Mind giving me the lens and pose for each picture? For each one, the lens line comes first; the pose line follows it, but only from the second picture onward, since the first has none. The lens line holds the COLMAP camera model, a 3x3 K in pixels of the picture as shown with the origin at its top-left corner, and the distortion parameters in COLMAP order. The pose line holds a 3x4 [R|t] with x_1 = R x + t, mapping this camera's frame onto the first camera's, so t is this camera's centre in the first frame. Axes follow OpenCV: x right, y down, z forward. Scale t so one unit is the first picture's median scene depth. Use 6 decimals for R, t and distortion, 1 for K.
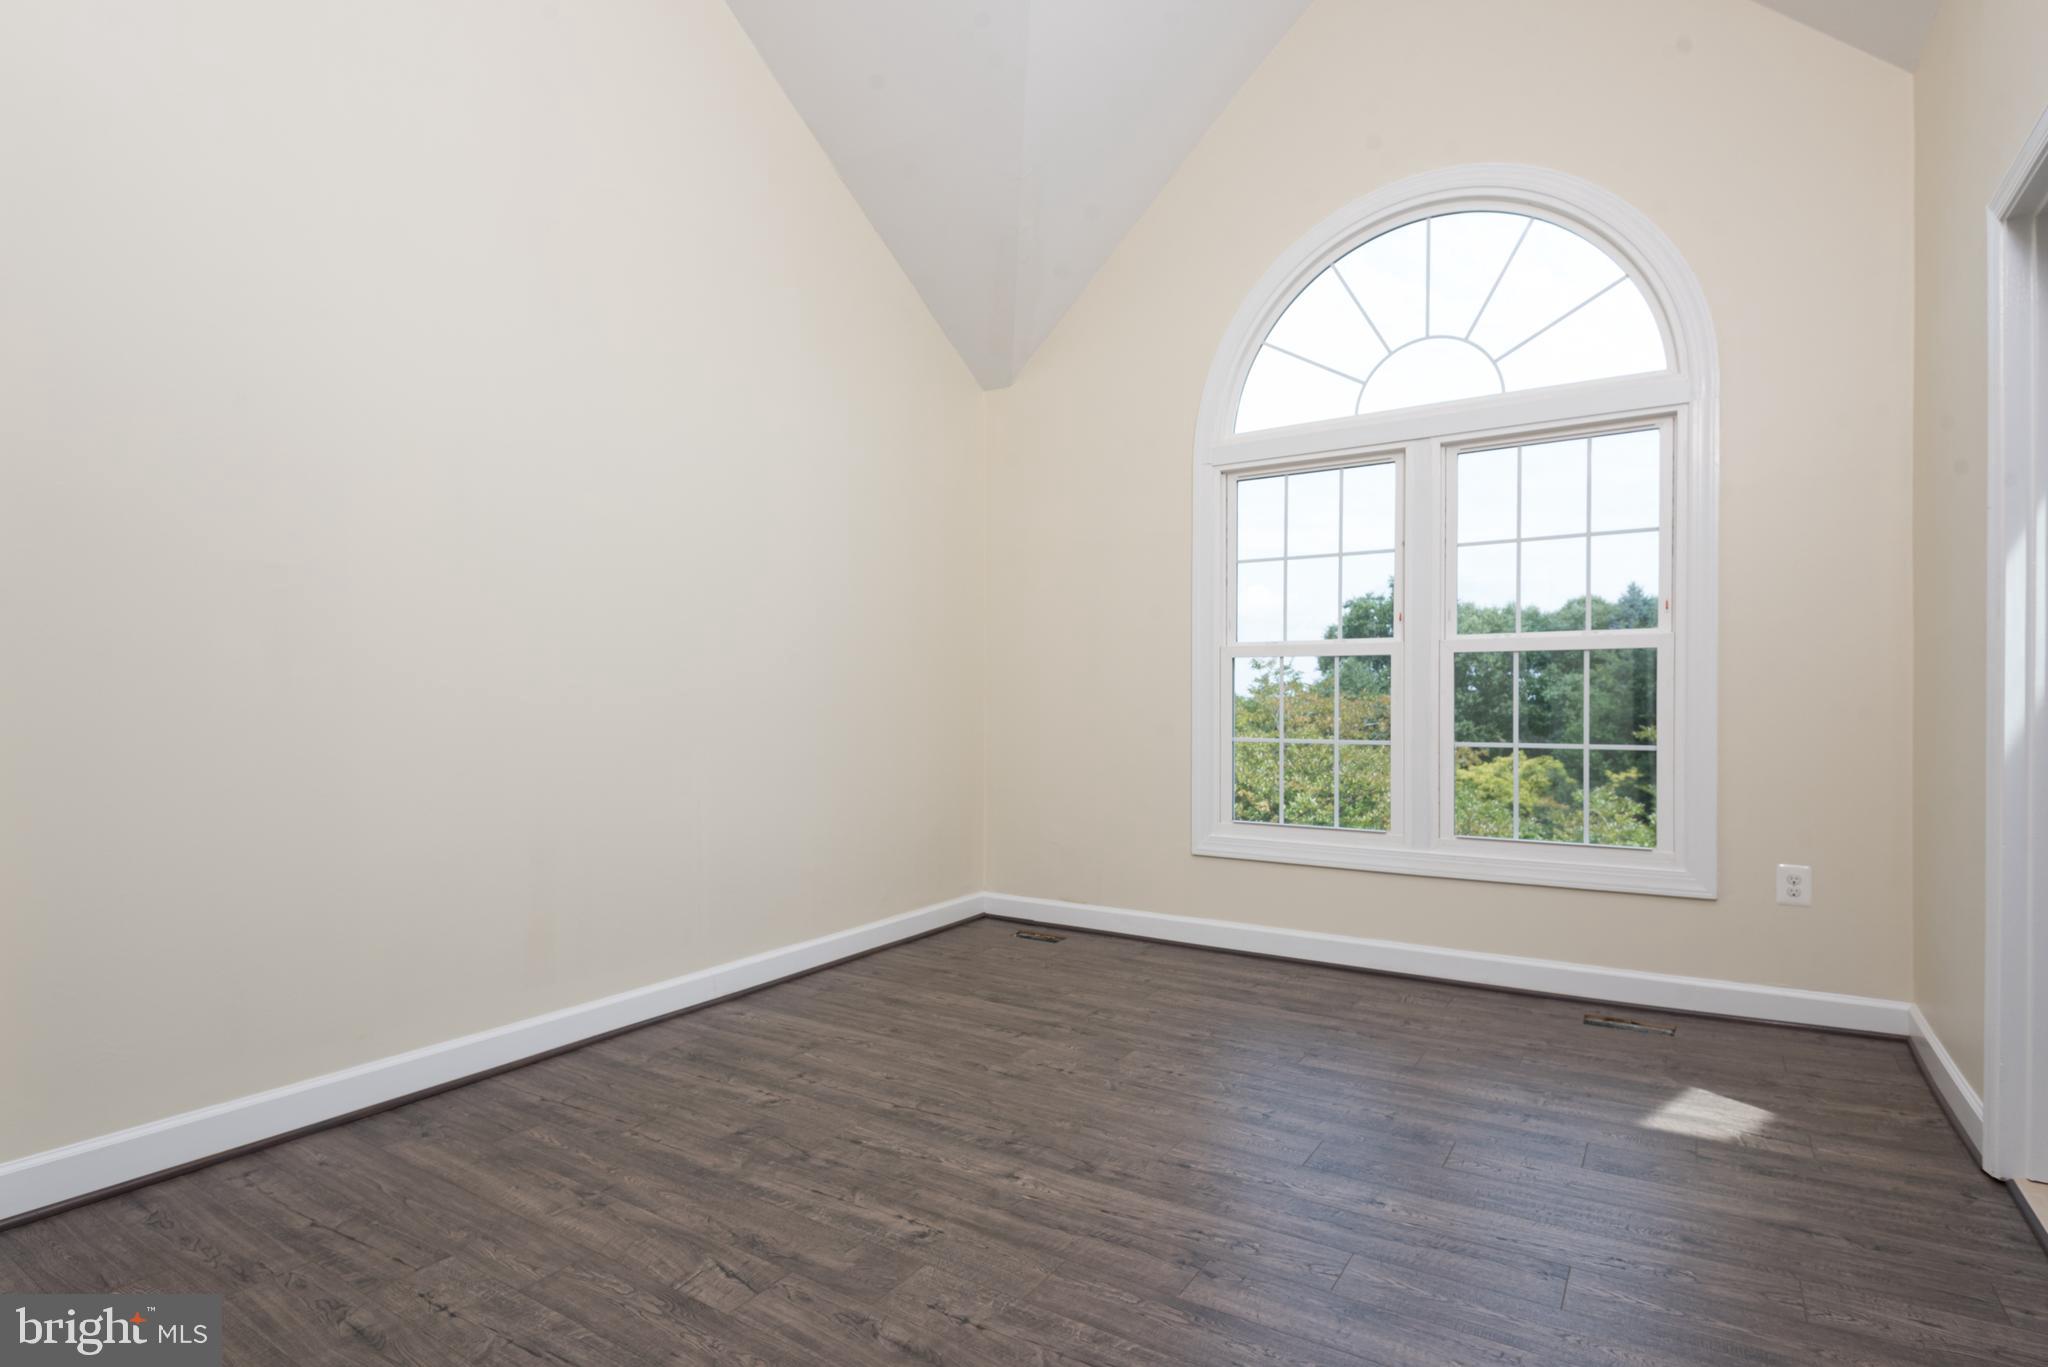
lens RADIAL K [[1085.0, 0, 1012.8], [0, 1085.0, 707.7], [0, 0, 1]] dist [0.005705, -0.000771]
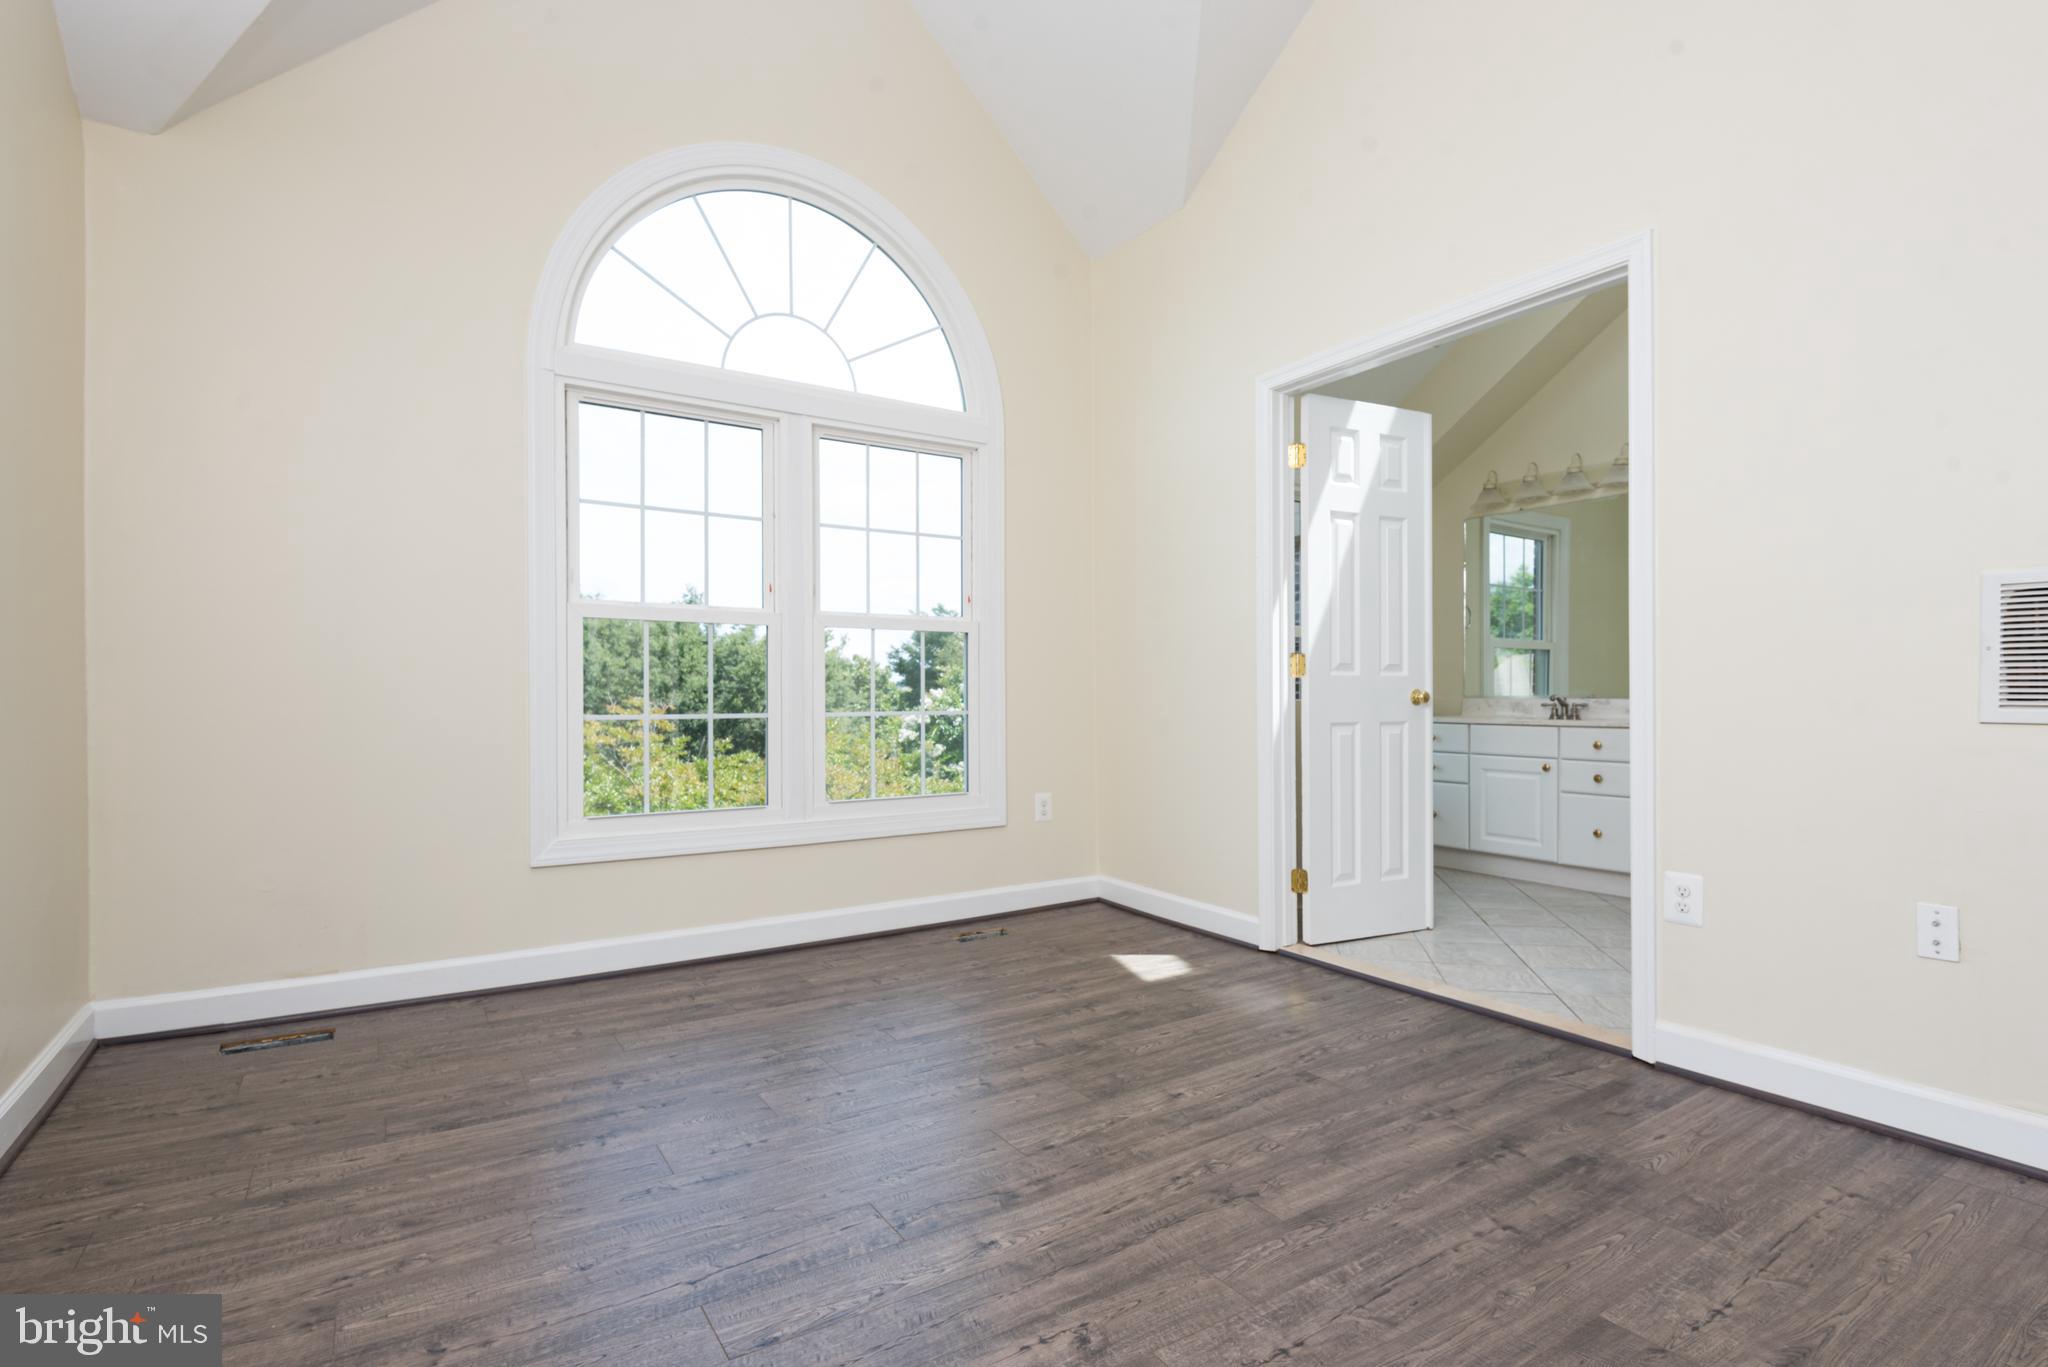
lens RADIAL K [[1036.8, 0, 1034.7], [0, 1036.8, 701.5], [0, 0, 1]] dist [0.045965, -0.042281]
pose [[0.375311, -0.004172, 0.926890, -0.658914], [0.011297, 0.999936, -0.000073, 0.034049], [-0.926830, 0.010498, 0.375334, 0.642600]]
